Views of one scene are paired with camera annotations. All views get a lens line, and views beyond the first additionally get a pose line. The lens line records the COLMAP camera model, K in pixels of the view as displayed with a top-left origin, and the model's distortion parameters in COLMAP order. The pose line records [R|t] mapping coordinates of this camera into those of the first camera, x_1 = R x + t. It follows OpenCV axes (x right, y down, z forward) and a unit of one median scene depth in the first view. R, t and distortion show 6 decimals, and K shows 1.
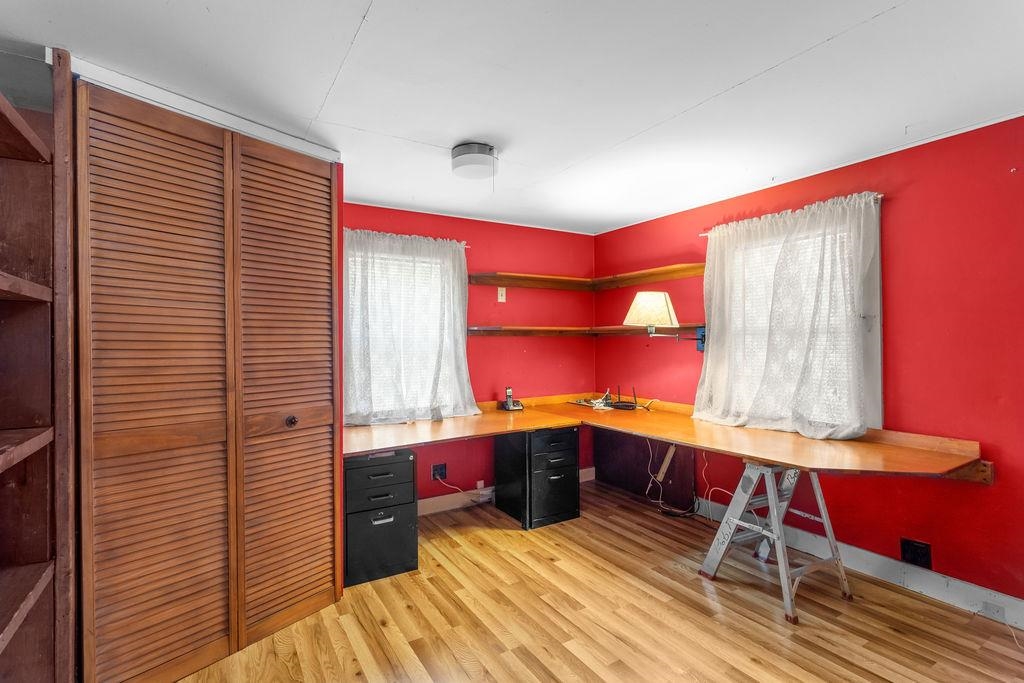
lens RADIAL K [[488.5, 0, 518.2], [0, 488.5, 339.6], [0, 0, 1]] dist [-0.004398, 0.001769]
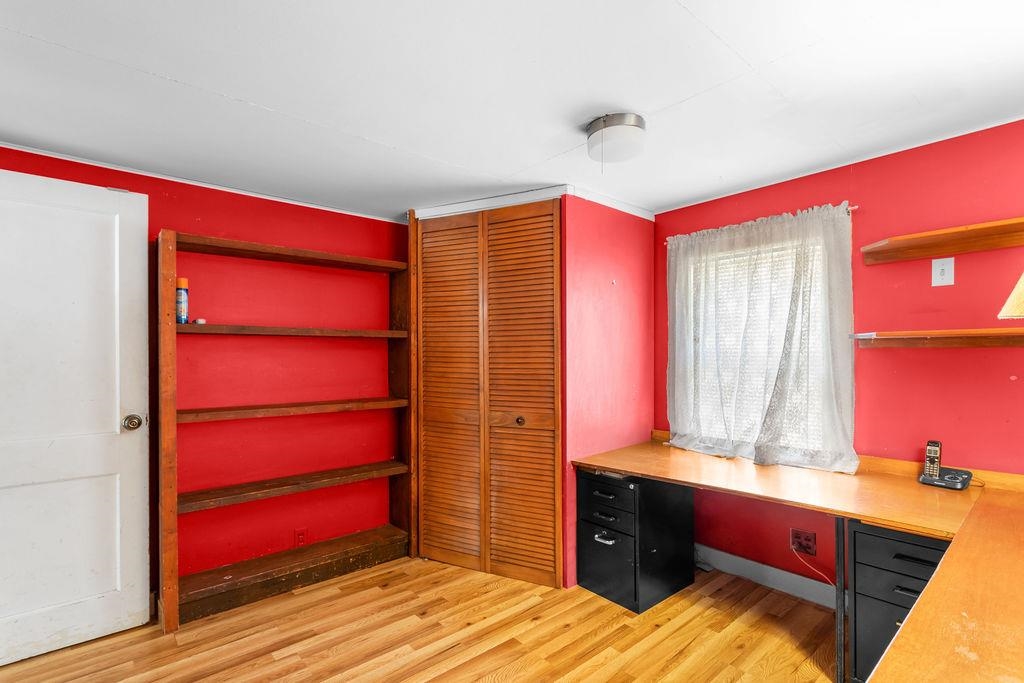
lens RADIAL K [[488.5, 0, 504.6], [0, 488.5, 360.7], [0, 0, 1]] dist [-0.004398, 0.001769]
pose [[0.140430, 0.013082, -0.990004, 0.669941], [0.005061, 0.999890, 0.013930, -0.004799], [0.990078, -0.006967, 0.140348, 0.673785]]
